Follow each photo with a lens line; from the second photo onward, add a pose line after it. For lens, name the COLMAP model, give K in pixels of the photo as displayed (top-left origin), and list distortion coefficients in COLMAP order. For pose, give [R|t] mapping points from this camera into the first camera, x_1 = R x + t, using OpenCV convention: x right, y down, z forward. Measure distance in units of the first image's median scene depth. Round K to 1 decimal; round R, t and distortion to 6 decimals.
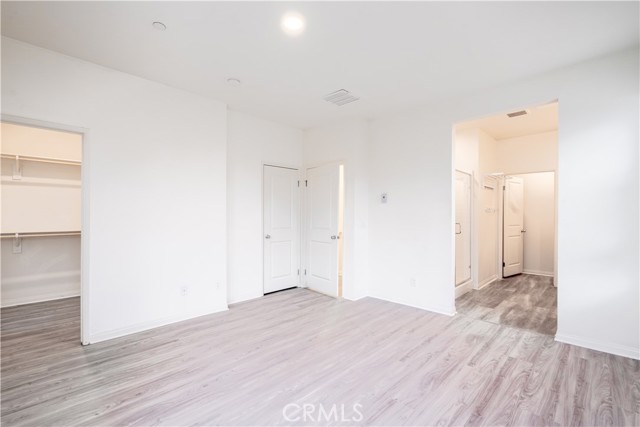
lens RADIAL K [[280.9, 0, 320.0], [0, 280.9, 213.5], [0, 0, 1]] dist [-0.017219, 0.000069]
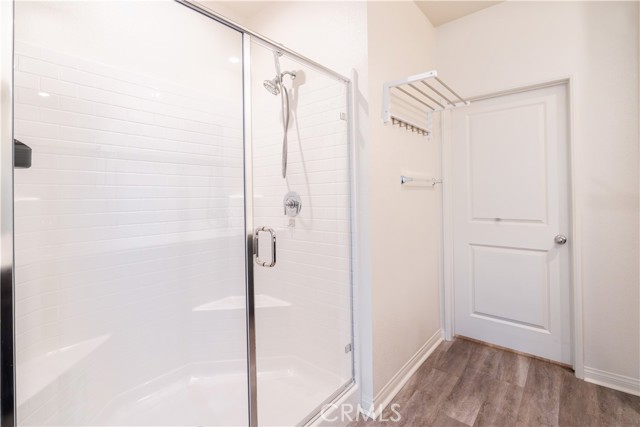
lens RADIAL K [[291.5, 0, 320.3], [0, 291.5, 193.6], [0, 0, 1]] dist [-0.016070, 0.000855]
pose [[0.991542, -0.014474, 0.128980, 0.454730], [0.014961, 0.999884, -0.002804, -0.001362], [-0.128924, 0.004710, 0.991643, 0.652781]]
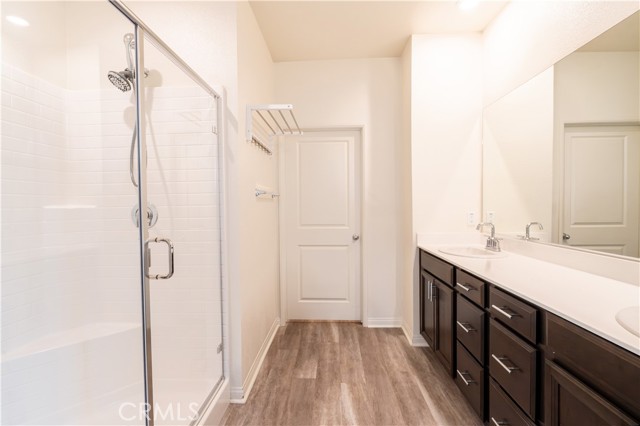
lens RADIAL K [[280.9, 0, 320.0], [0, 280.9, 213.0], [0, 0, 1]] dist [-0.017219, 0.000069]
pose [[0.711329, -0.029031, 0.702260, 0.376350], [0.009798, 0.999459, 0.031392, -0.000500], [-0.702791, -0.015449, 0.711228, 0.651814]]
